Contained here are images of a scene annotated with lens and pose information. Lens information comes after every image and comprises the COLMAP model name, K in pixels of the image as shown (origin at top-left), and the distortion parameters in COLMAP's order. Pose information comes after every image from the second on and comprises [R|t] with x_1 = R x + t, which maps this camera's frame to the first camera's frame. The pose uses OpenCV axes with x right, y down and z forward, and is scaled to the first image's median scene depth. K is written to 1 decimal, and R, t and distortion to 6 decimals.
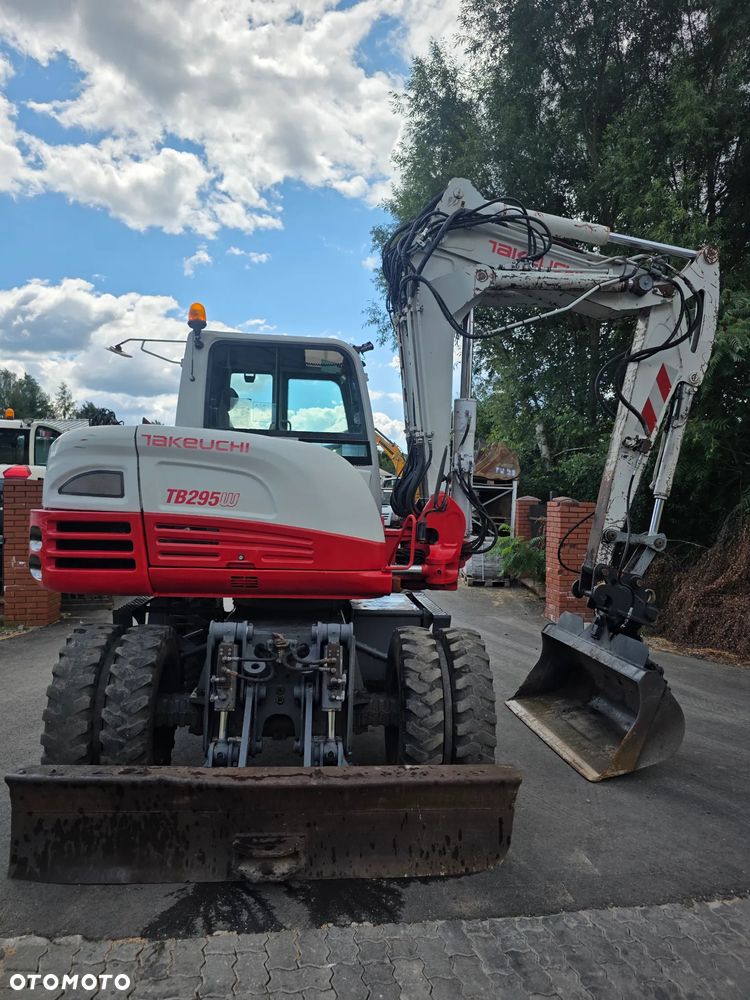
lens RADIAL K [[643.6, 0, 375.0], [0, 643.6, 500.0], [0, 0, 1]] dist [0.018043, -0.002672]
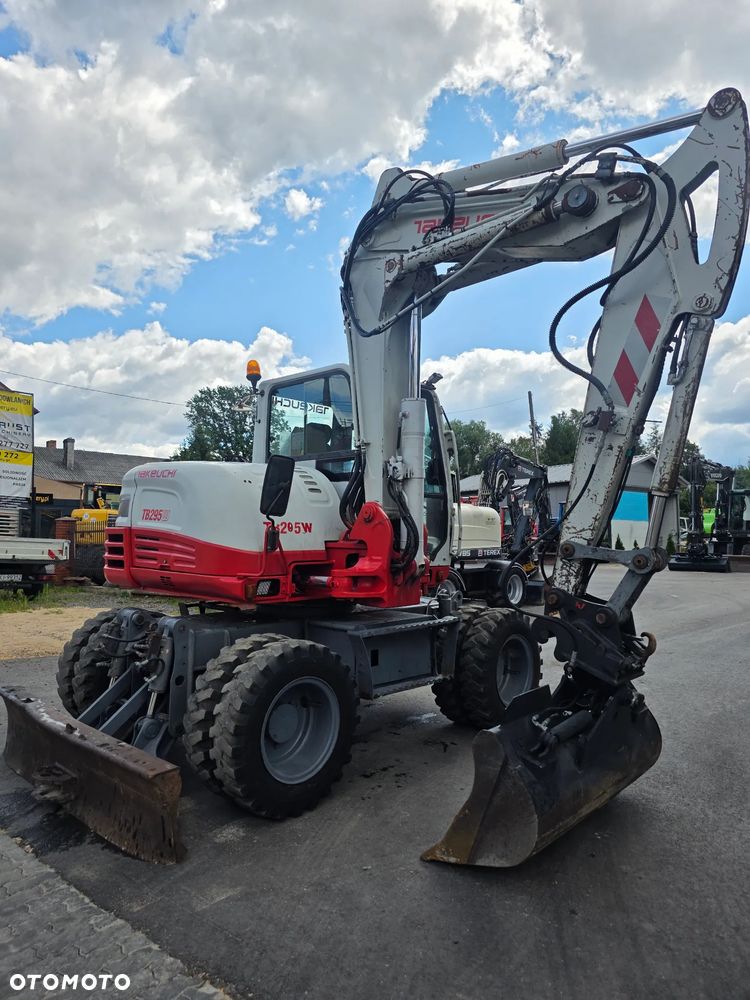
lens RADIAL K [[643.6, 0, 375.0], [0, 643.6, 500.0], [0, 0, 1]] dist [0.018043, -0.002672]
pose [[0.669143, -0.055214, -0.741080, 0.996327], [0.014779, 0.998028, -0.061013, 0.052565], [0.742987, 0.029874, 0.668639, 0.459734]]
